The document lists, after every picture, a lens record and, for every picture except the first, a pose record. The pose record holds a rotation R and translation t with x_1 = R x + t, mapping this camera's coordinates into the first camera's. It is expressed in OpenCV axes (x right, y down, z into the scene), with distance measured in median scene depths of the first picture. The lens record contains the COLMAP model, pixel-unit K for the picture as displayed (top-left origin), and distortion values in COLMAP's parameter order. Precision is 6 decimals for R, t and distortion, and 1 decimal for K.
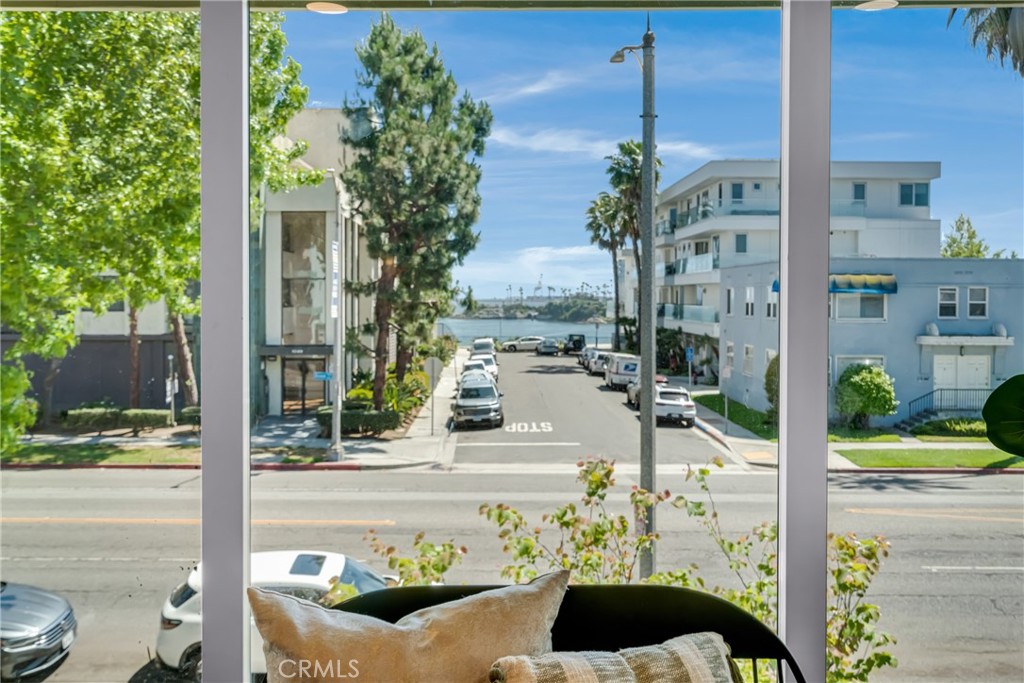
lens RADIAL K [[959.9, 0, 510.2], [0, 959.9, 320.9], [0, 0, 1]] dist [0.026373, -0.004826]
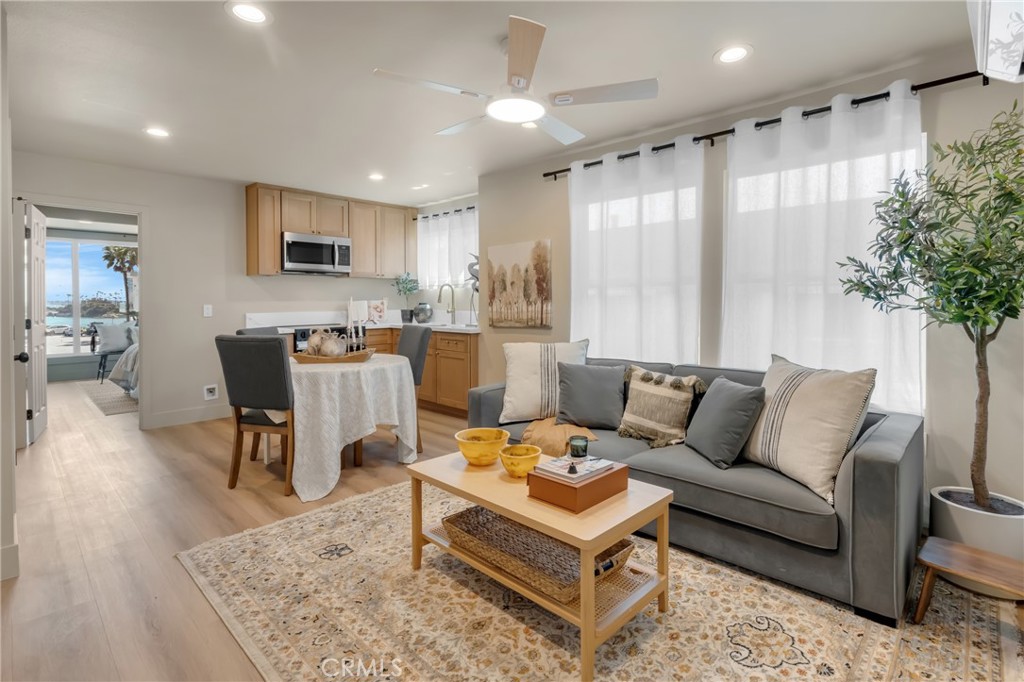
lens RADIAL K [[496.5, 0, 526.2], [0, 496.5, 299.2], [0, 0, 1]] dist [-0.000916, -0.000153]
pose [[0.703426, -0.008790, 0.710714, -0.018019], [0.026735, 0.999543, -0.014099, 0.005766], [-0.710265, 0.028919, 0.703340, -0.131210]]
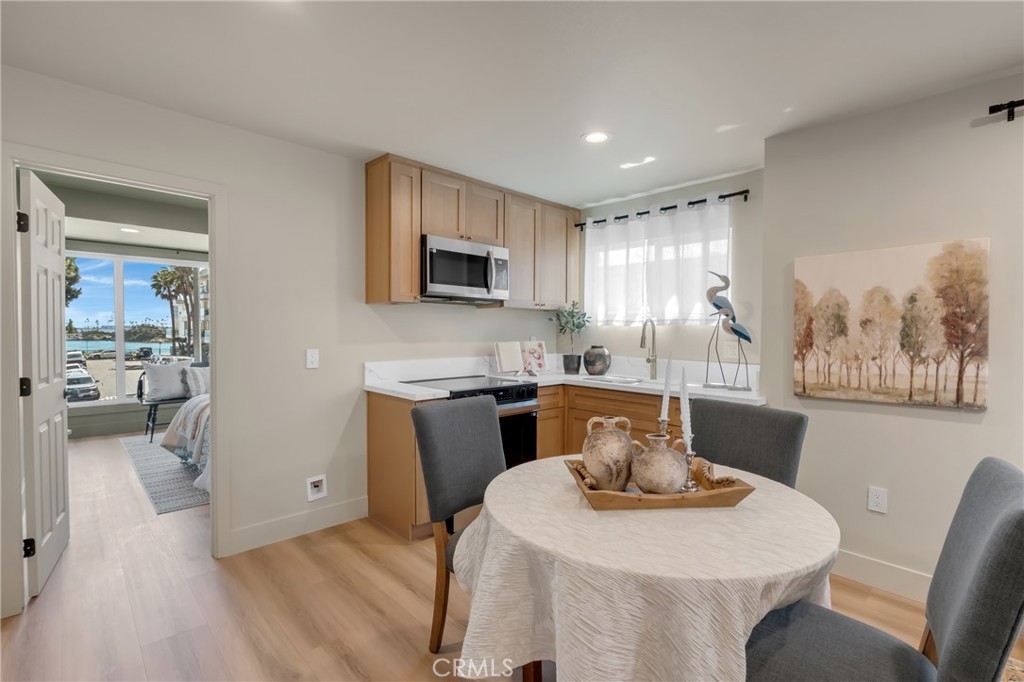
lens RADIAL K [[475.0, 0, 512.0], [0, 475.0, 341.0], [0, 0, 1]] dist [-0.004054, -0.000103]
pose [[0.741873, -0.014116, 0.670392, -0.014334], [0.011913, 0.999898, 0.007871, 0.003126], [-0.670435, 0.002147, 0.741965, -0.086018]]
